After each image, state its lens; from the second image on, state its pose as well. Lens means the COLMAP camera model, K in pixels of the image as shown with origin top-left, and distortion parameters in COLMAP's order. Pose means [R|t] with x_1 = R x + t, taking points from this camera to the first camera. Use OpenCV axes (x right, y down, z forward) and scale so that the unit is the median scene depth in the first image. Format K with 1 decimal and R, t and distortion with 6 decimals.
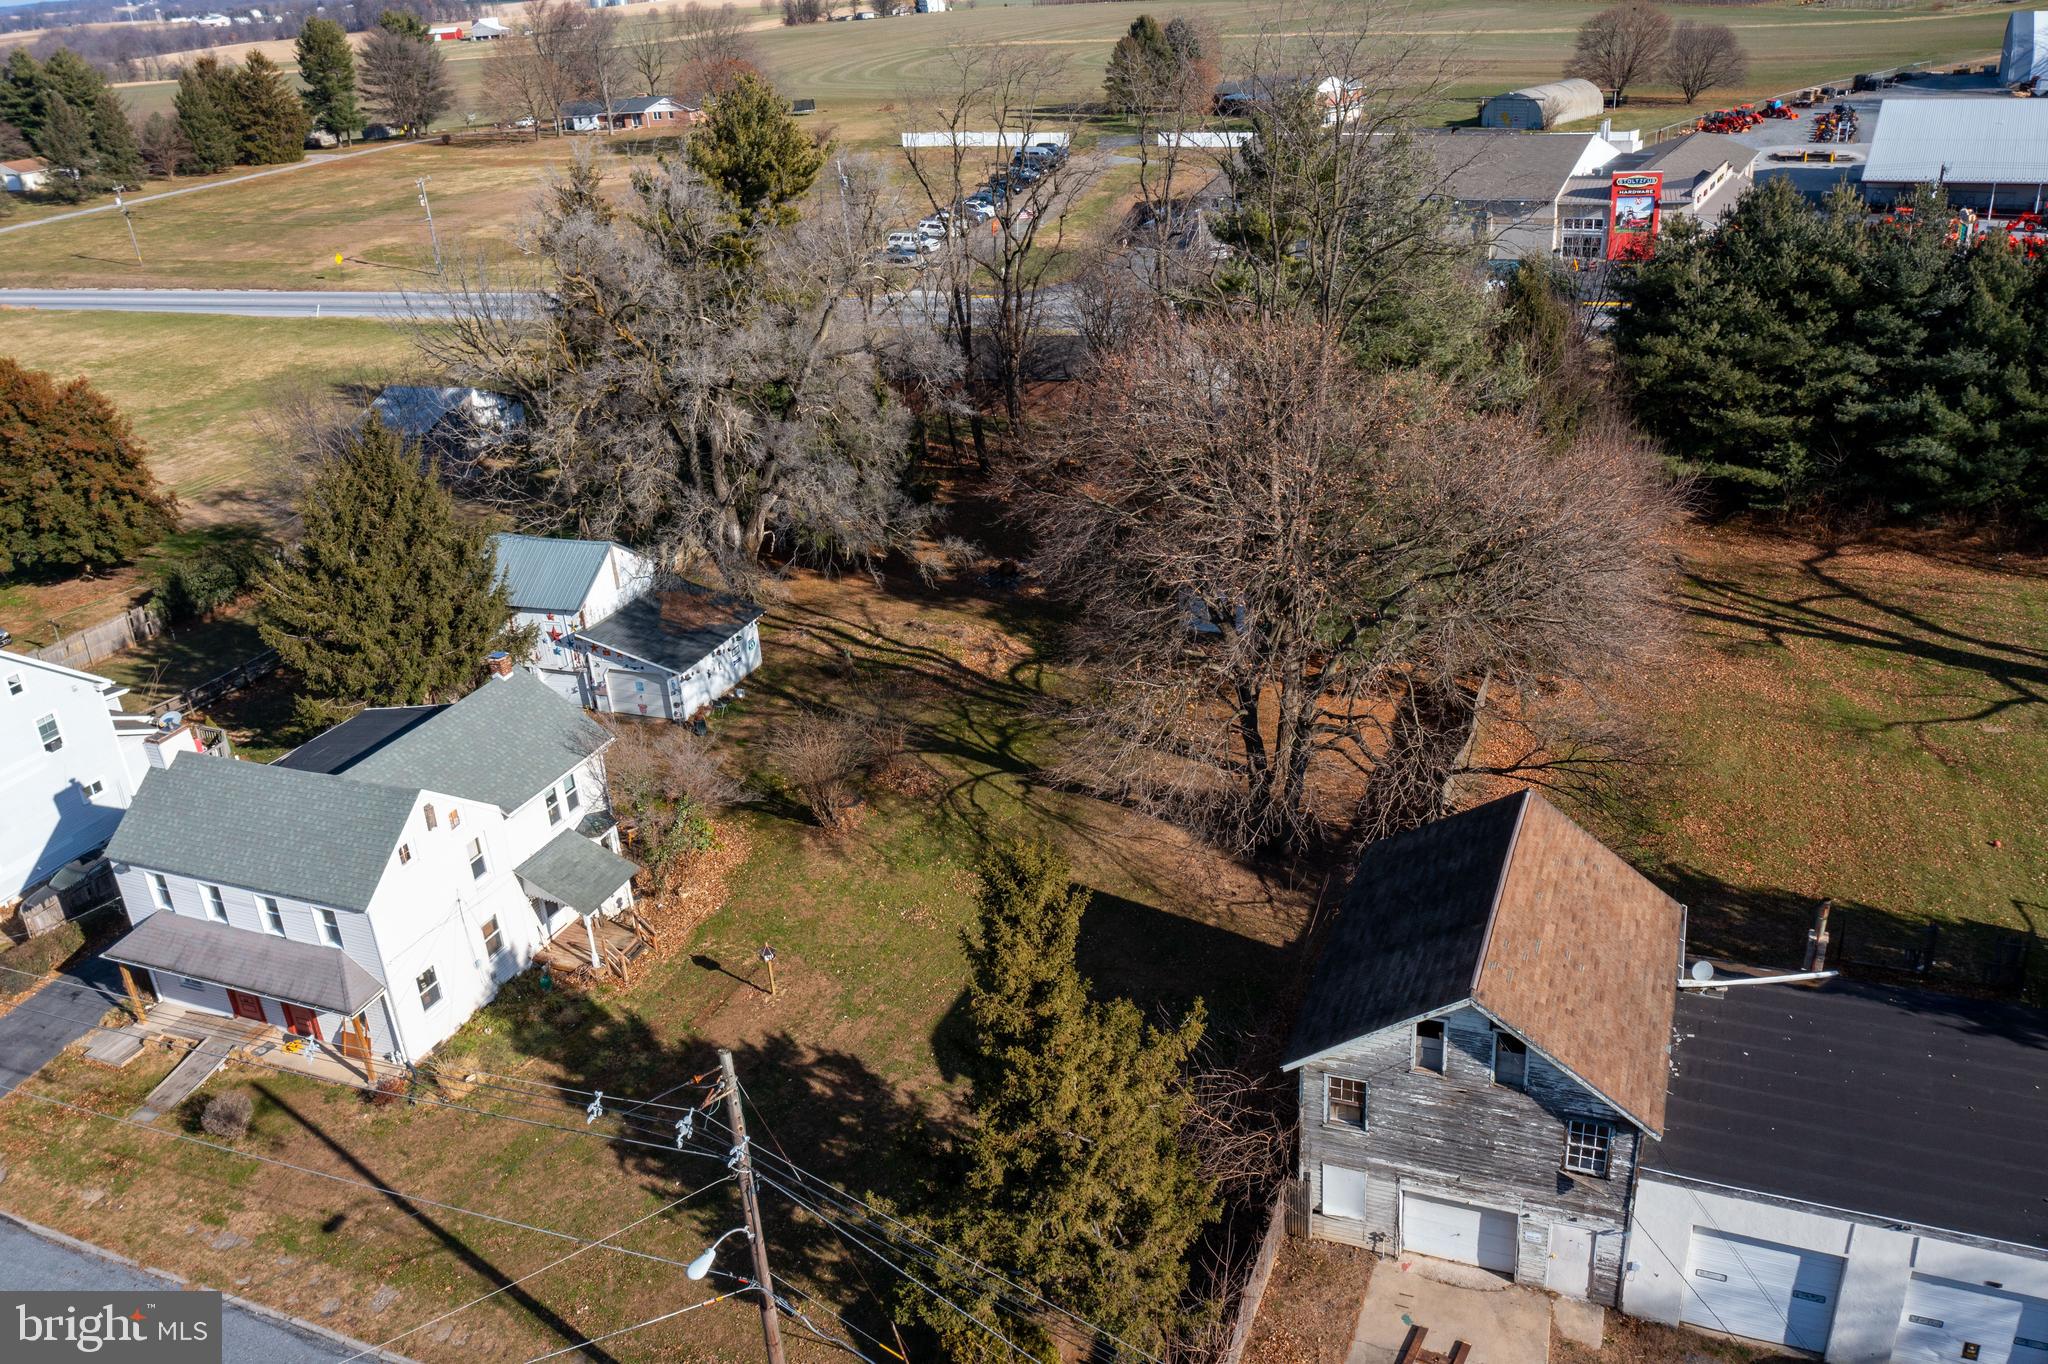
lens RADIAL K [[1616.6, 0, 1024.8], [0, 1616.6, 680.2], [0, 0, 1]] dist [-0.024911, 0.002995]
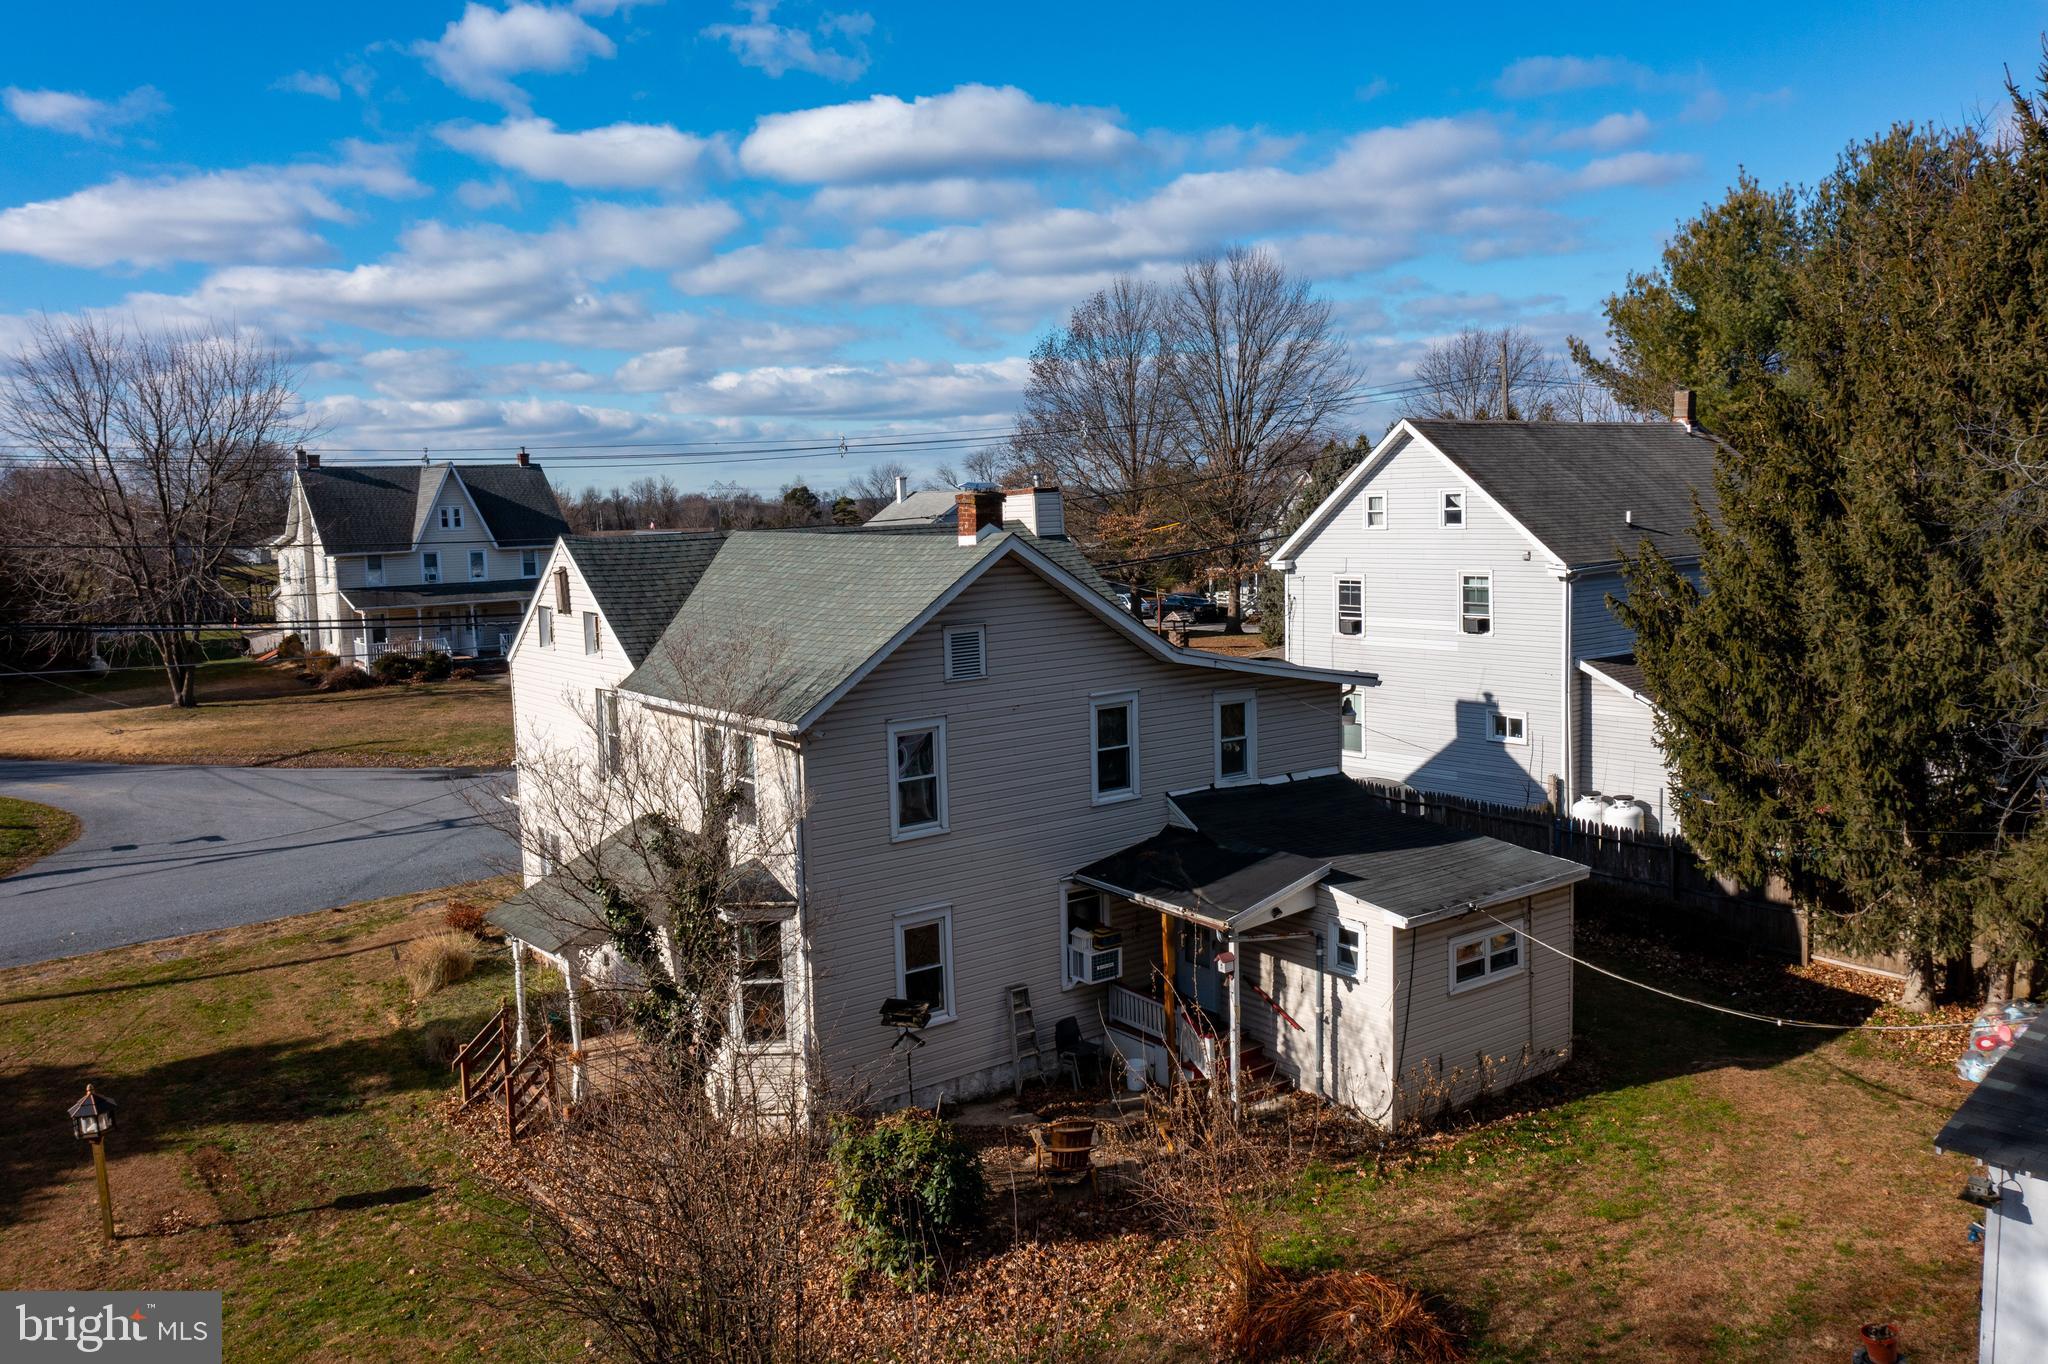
lens RADIAL K [[1616.6, 0, 1024.8], [0, 1616.6, 680.2], [0, 0, 1]] dist [-0.024911, 0.002995]
pose [[-0.524117, 0.169153, -0.834679, 0.031433], [-0.294899, 0.883398, 0.364201, -0.139469], [0.798959, 0.437030, -0.413121, 1.304329]]
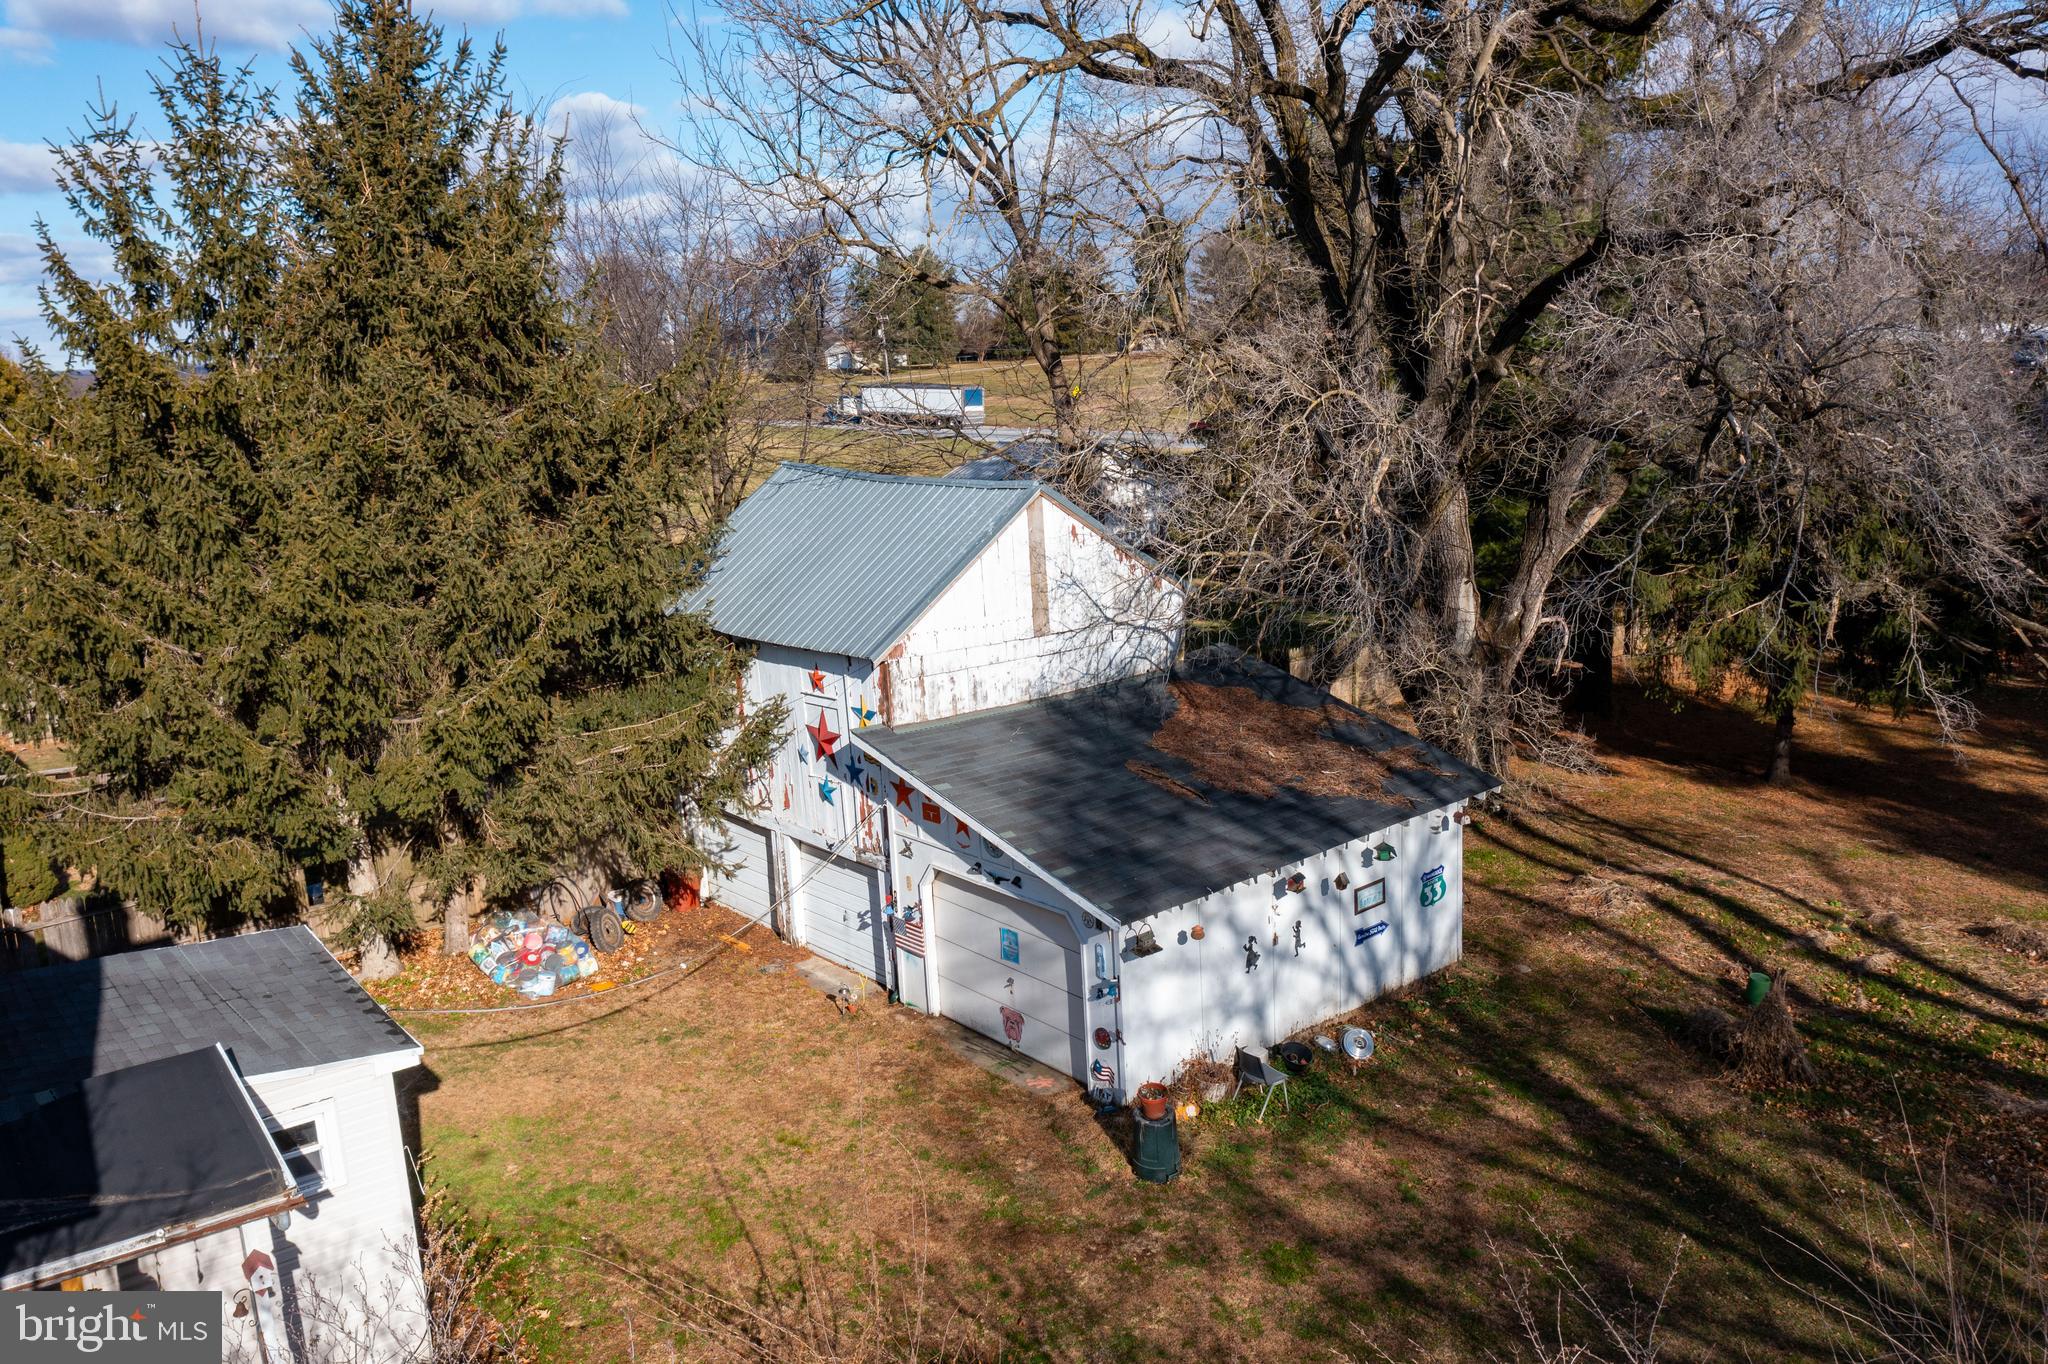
lens RADIAL K [[1616.6, 0, 1024.8], [0, 1616.6, 680.2], [0, 0, 1]] dist [-0.024911, 0.002995]
pose [[0.875322, 0.113649, -0.469996, -0.146736], [-0.200969, 0.969565, -0.139837, -0.002961], [0.439799, 0.216857, 0.871522, 1.020918]]
